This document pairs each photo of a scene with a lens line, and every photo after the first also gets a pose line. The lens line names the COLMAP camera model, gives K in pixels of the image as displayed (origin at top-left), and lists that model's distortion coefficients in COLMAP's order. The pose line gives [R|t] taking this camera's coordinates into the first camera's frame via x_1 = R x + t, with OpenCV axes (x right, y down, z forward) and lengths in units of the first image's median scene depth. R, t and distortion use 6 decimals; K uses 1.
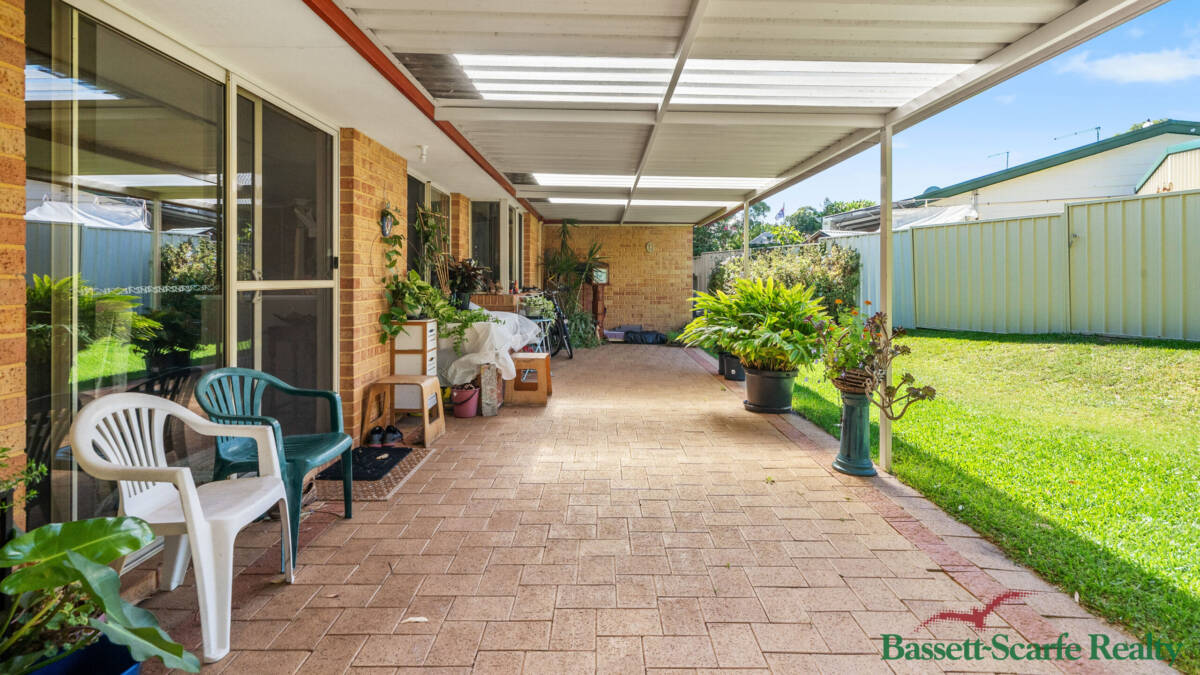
lens RADIAL K [[551.4, 0, 599.2], [0, 551.4, 273.2], [0, 0, 1]] dist [0.001986, 0.000241]
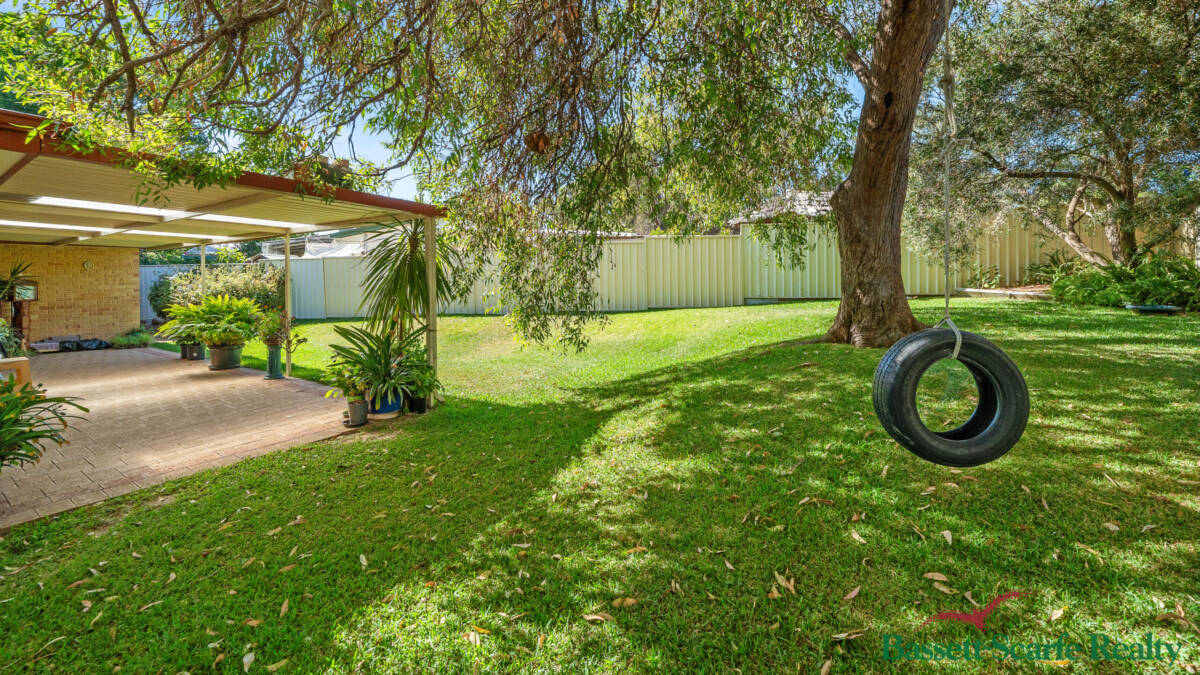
lens RADIAL K [[472.0, 0, 596.6], [0, 472.0, 274.9], [0, 0, 1]] dist [0.000642, 0.000218]
pose [[0.543641, -0.002864, 0.839313, -0.256869], [0.002570, 0.999995, 0.001747, -0.044380], [-0.839314, 0.001207, 0.543646, -0.671789]]
